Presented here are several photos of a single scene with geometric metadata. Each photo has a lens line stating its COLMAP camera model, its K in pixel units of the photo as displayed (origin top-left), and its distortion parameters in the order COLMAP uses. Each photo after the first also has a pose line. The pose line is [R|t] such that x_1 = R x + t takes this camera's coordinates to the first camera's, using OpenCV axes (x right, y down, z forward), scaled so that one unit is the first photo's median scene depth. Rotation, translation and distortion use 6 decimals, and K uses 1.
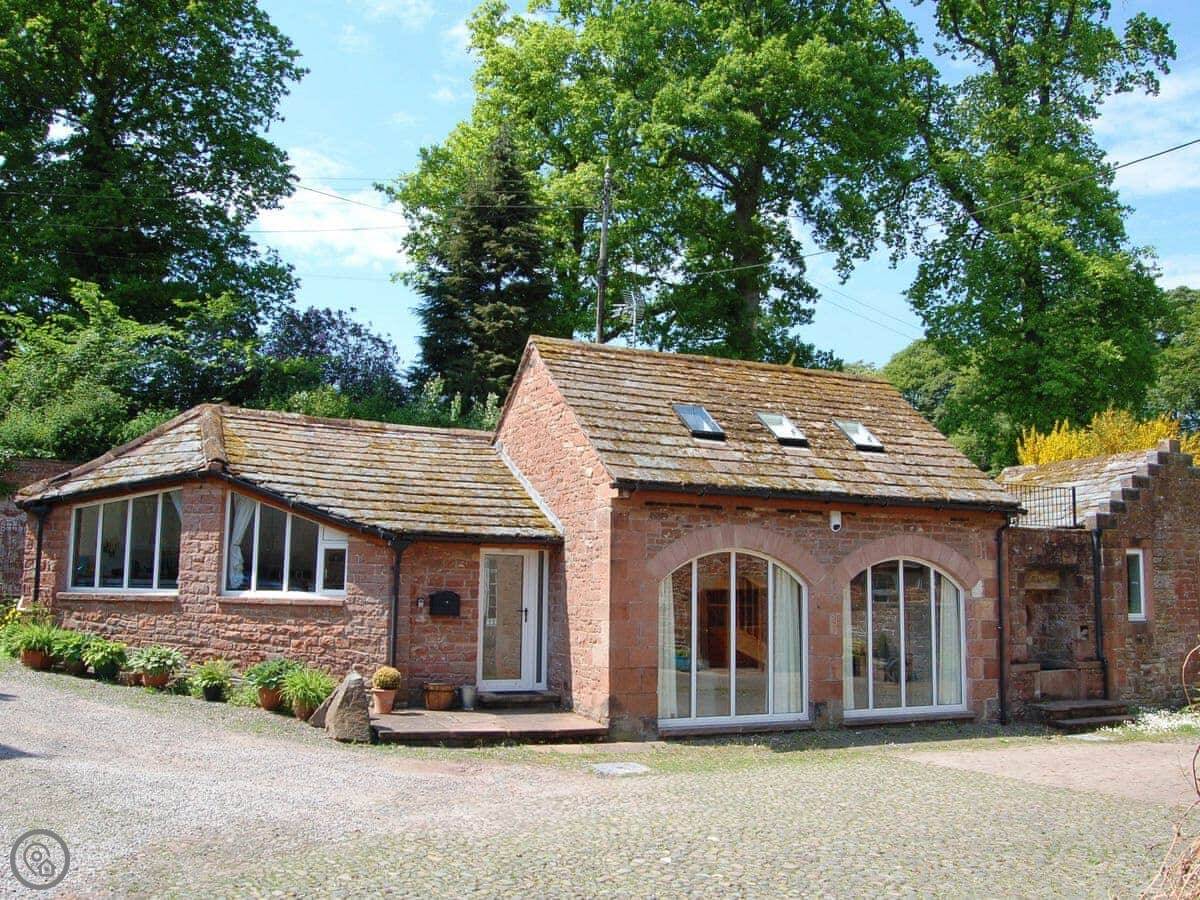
lens RADIAL K [[1076.6, 0, 605.0], [0, 1076.6, 451.1], [0, 0, 1]] dist [-0.081620, 0.012568]
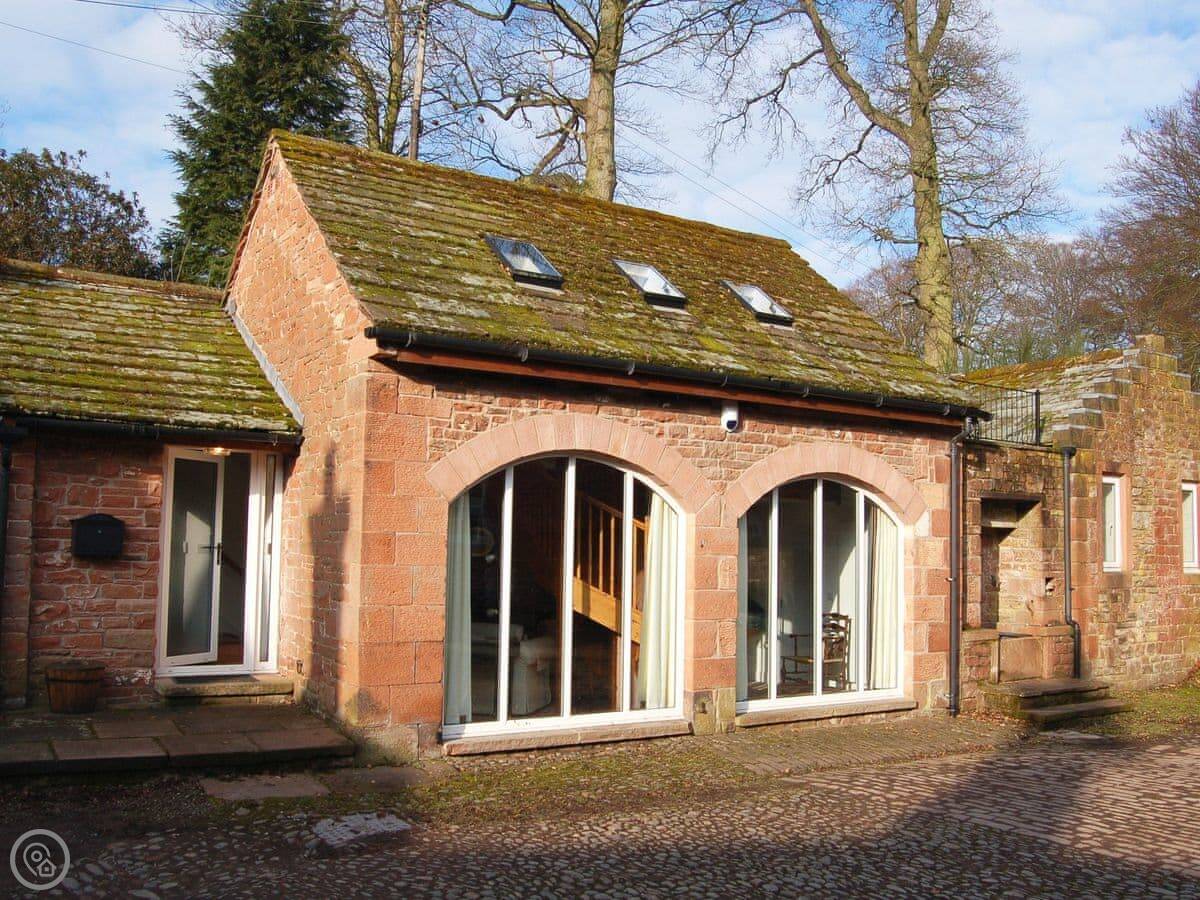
lens RADIAL K [[1076.6, 0, 597.2], [0, 1076.6, 455.2], [0, 0, 1]] dist [-0.081620, 0.012568]
pose [[0.991083, 0.016852, 0.132175, 0.044987], [-0.023161, 0.998657, 0.046343, 0.056413], [-0.131216, -0.048992, 0.990142, 0.333417]]
